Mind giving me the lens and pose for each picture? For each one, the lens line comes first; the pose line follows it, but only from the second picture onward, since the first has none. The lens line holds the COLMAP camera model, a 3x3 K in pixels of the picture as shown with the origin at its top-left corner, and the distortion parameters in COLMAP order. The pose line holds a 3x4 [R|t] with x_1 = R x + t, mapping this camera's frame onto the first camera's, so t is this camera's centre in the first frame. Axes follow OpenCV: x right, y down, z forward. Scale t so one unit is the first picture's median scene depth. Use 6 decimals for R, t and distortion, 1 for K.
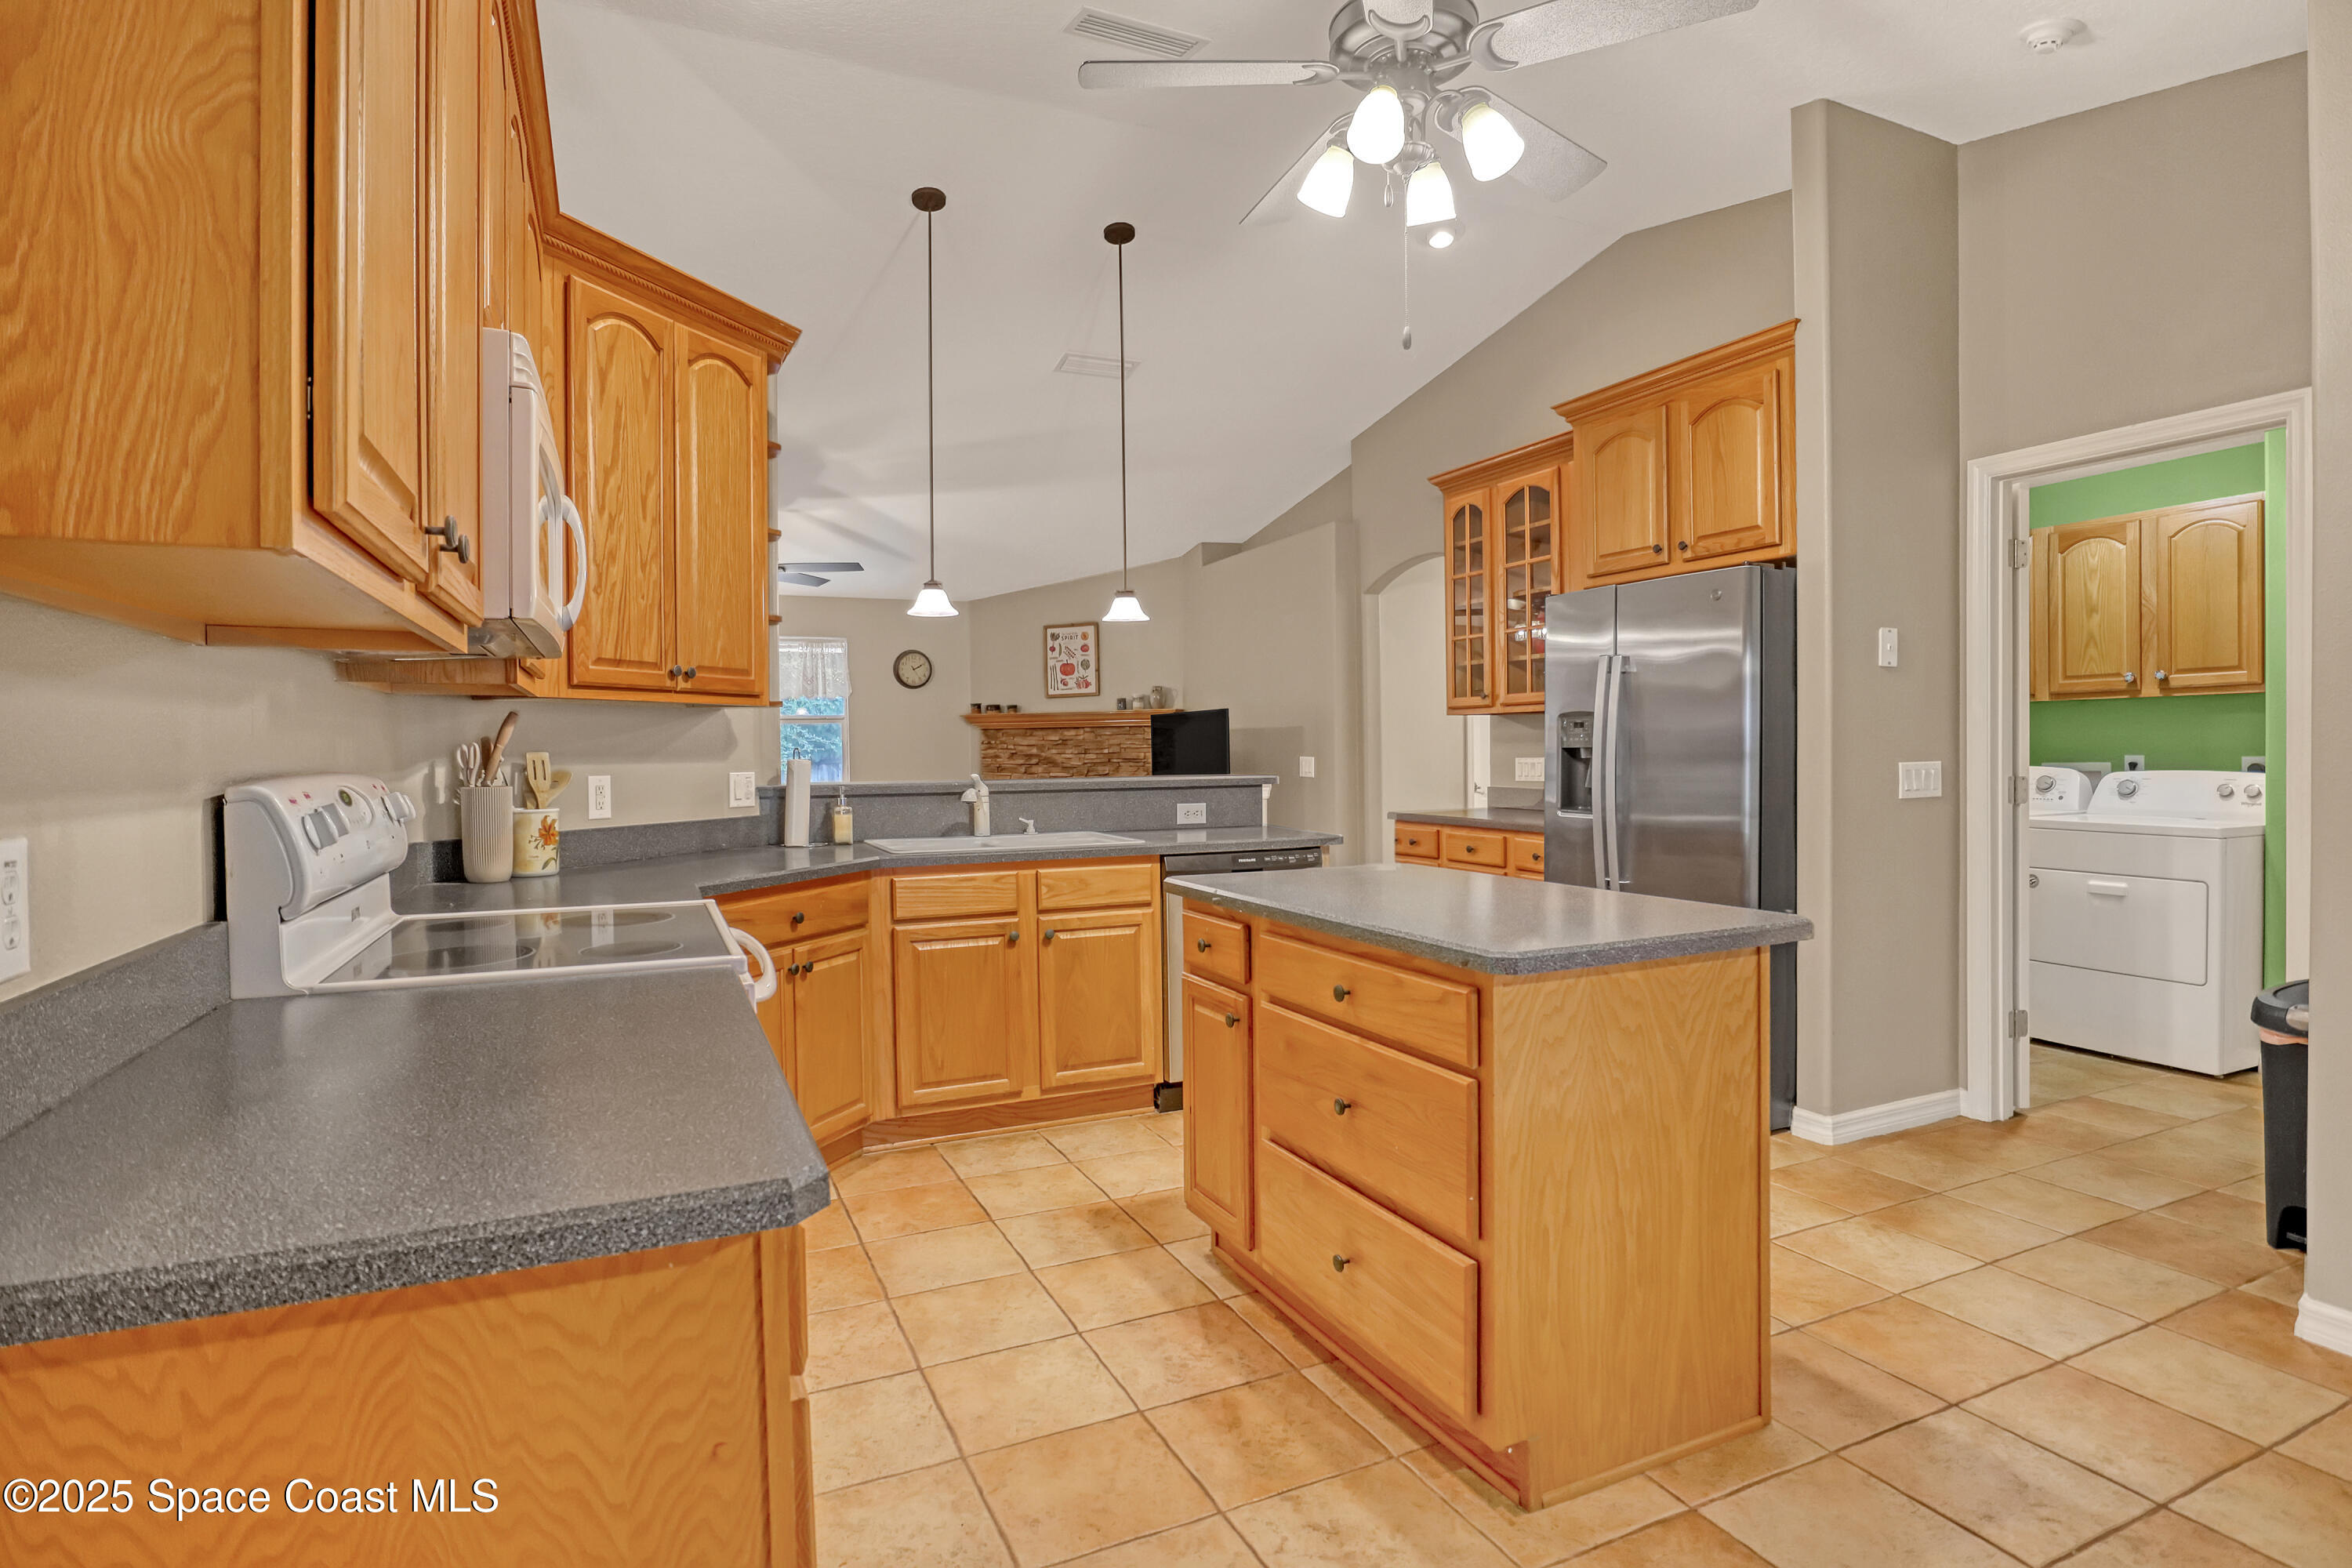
lens RADIAL K [[1195.7, 0, 1175.0], [0, 1195.7, 778.4], [0, 0, 1]] dist [-0.036596, 0.002197]
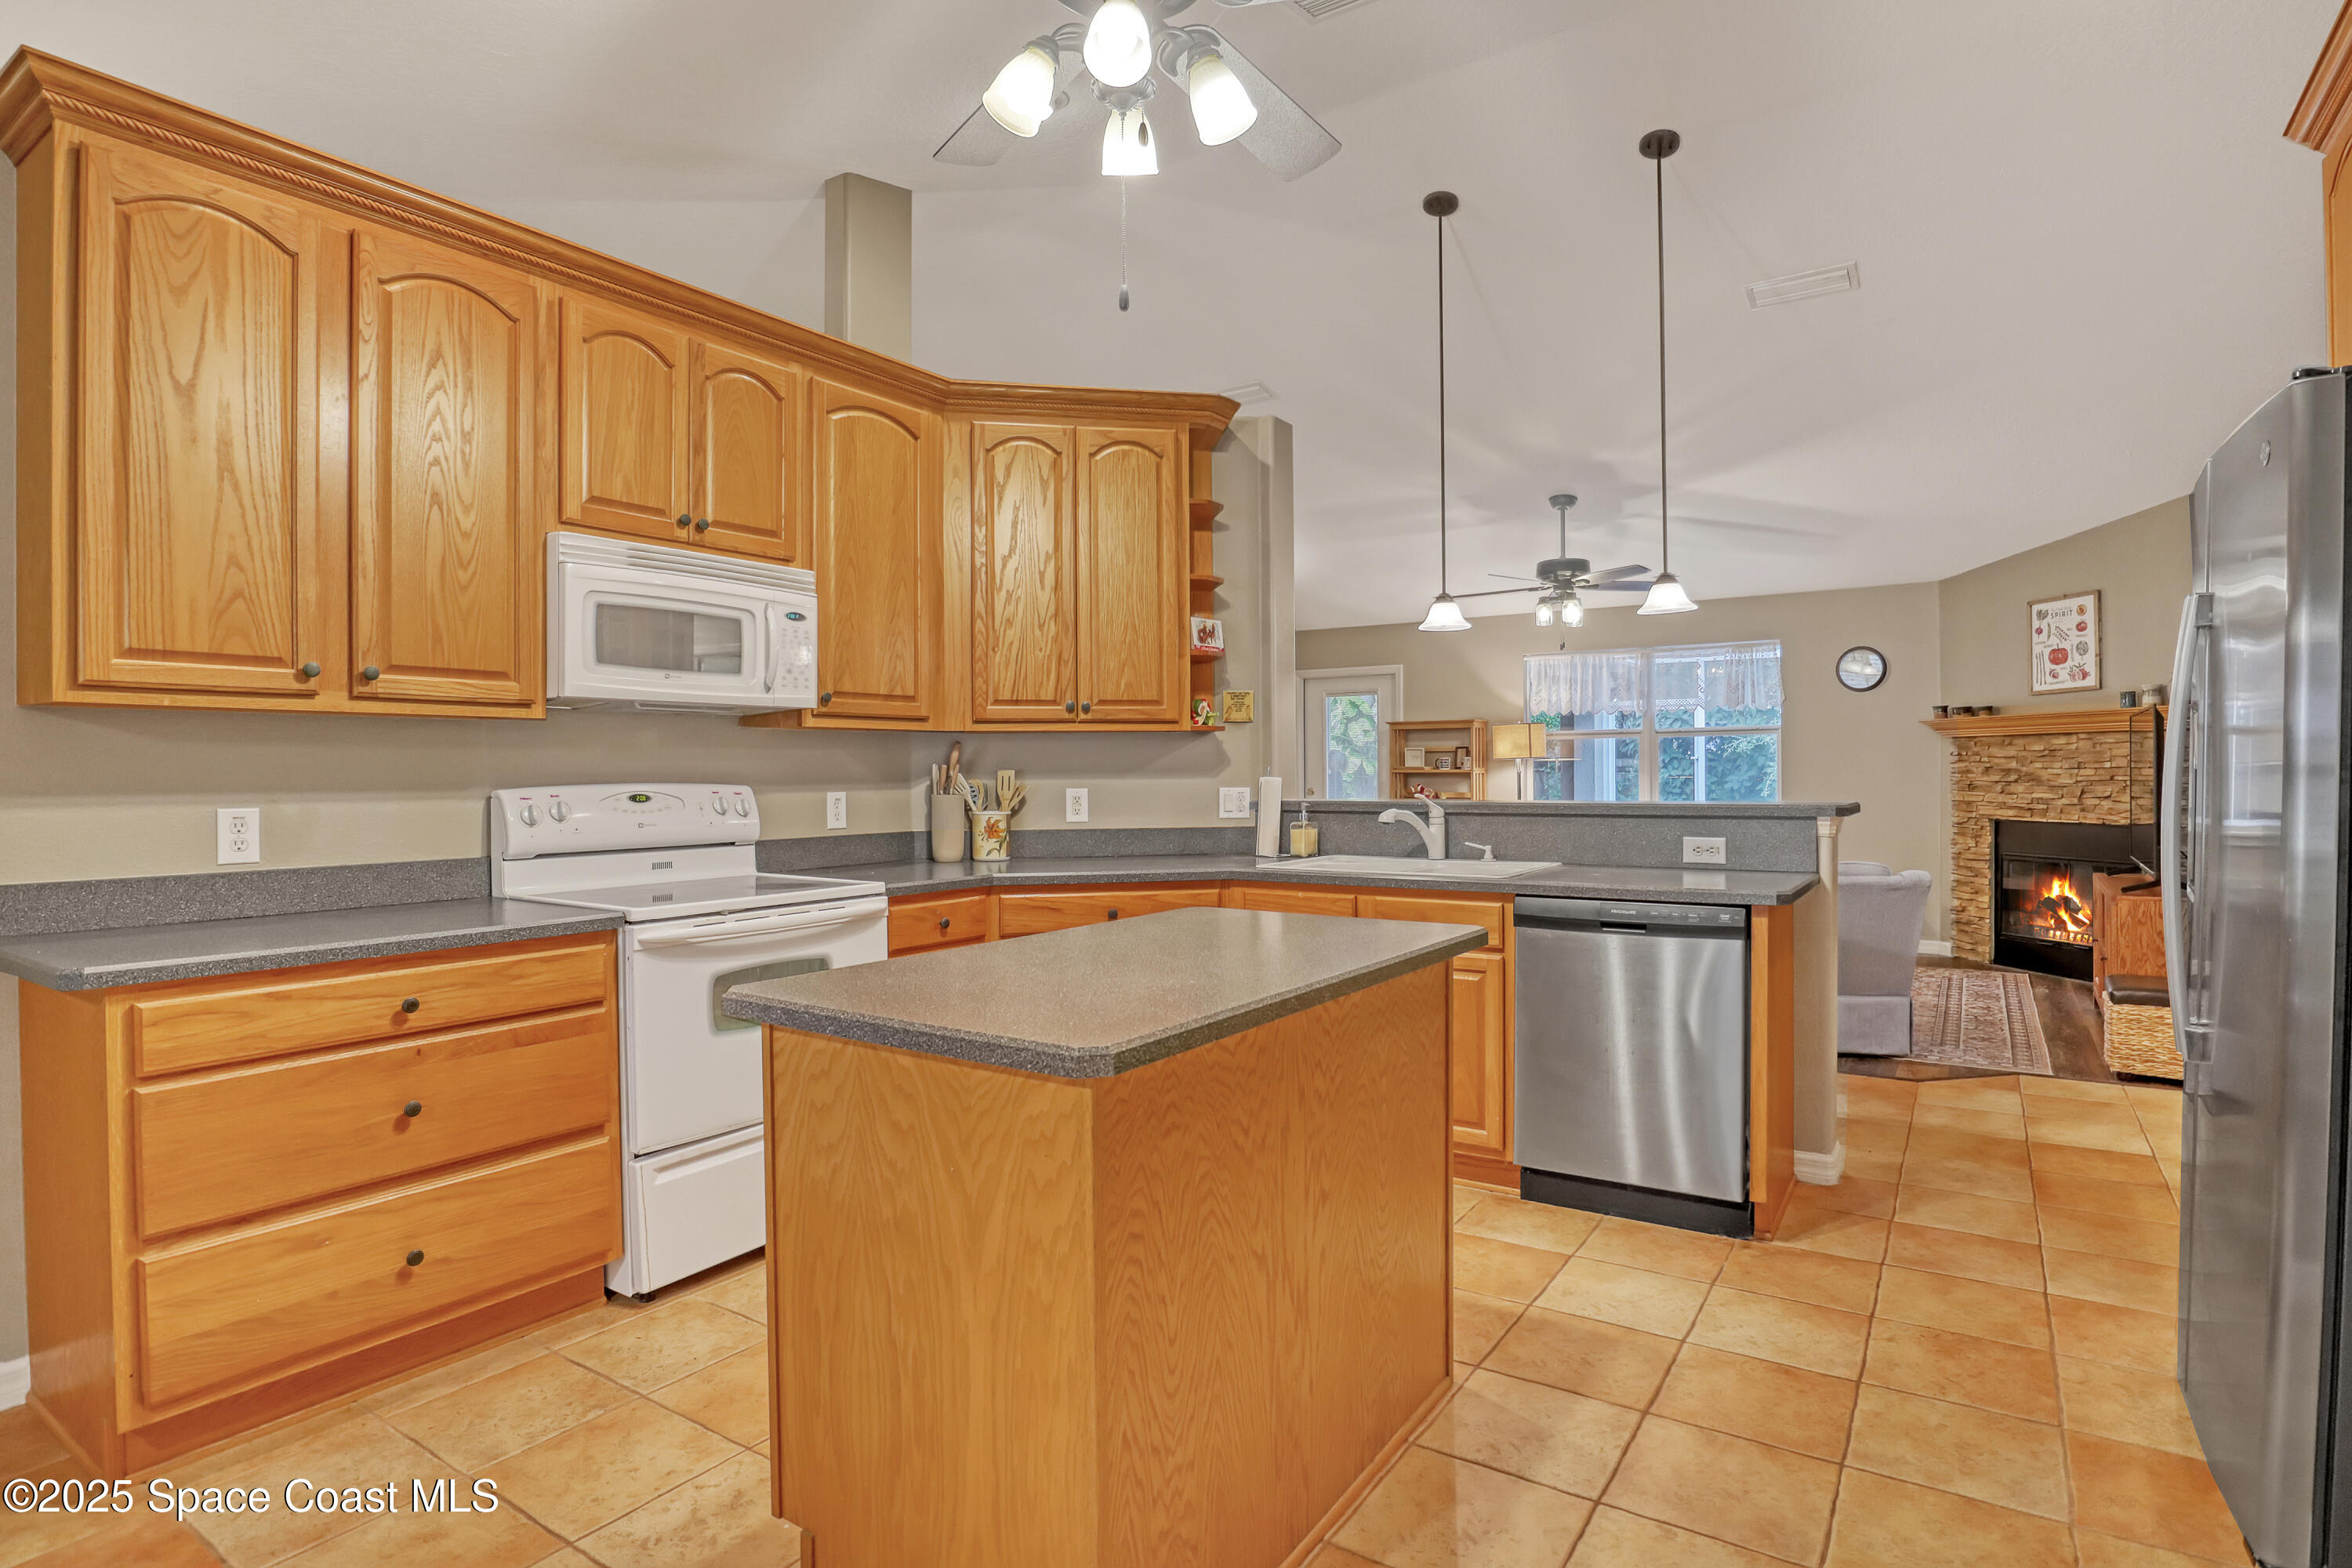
lens RADIAL K [[1195.7, 0, 1213.5], [0, 1195.7, 777.8], [0, 0, 1]] dist [-0.036596, 0.002197]
pose [[0.532323, 0.012812, -0.846444, 0.787824], [-0.018623, 0.999821, 0.003422, -0.023474], [0.846337, 0.013941, 0.532466, 0.491930]]
